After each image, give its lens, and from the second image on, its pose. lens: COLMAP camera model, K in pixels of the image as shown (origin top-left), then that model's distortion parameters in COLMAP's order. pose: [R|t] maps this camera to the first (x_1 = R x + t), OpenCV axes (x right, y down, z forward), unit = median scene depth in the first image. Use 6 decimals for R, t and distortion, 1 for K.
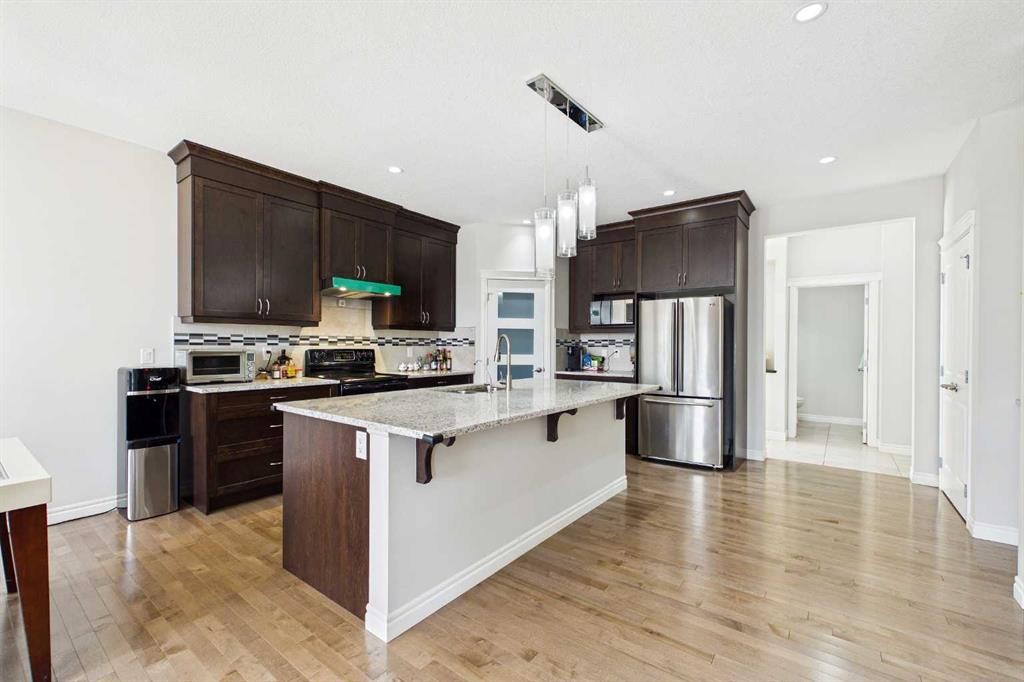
lens RADIAL K [[434.7, 0, 513.4], [0, 434.7, 346.3], [0, 0, 1]] dist [0.010444, -0.000312]
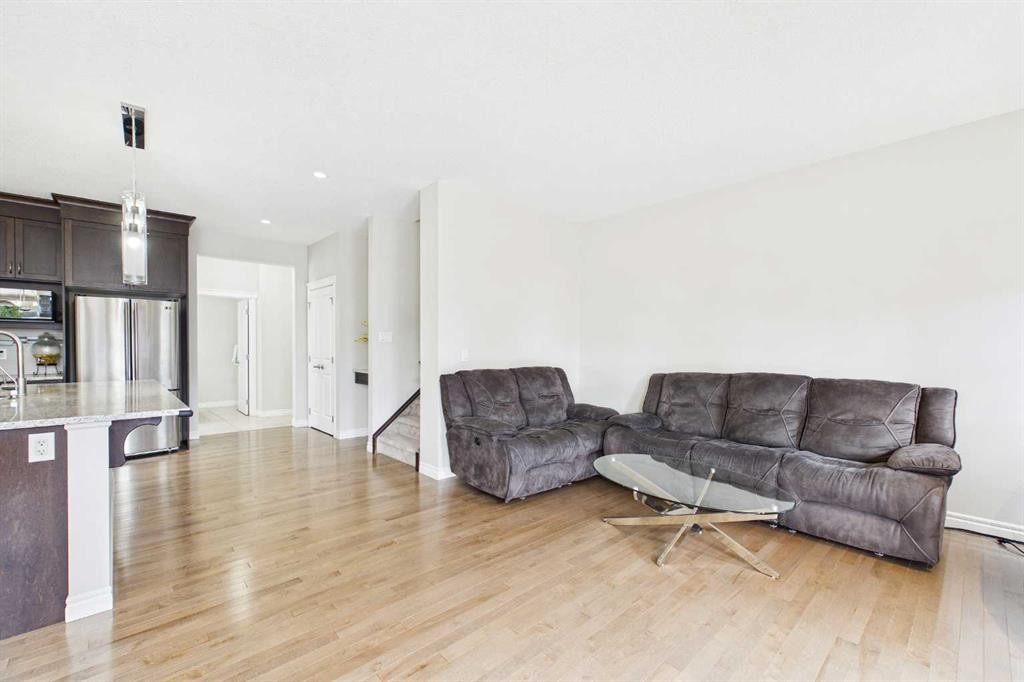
lens RADIAL K [[434.7, 0, 513.4], [0, 434.7, 346.3], [0, 0, 1]] dist [0.010444, -0.000312]
pose [[0.178193, -0.004086, 0.983987, -0.514172], [0.000801, 0.999992, 0.004007, 0.000464], [-0.983995, 0.000075, 0.178195, -0.093006]]
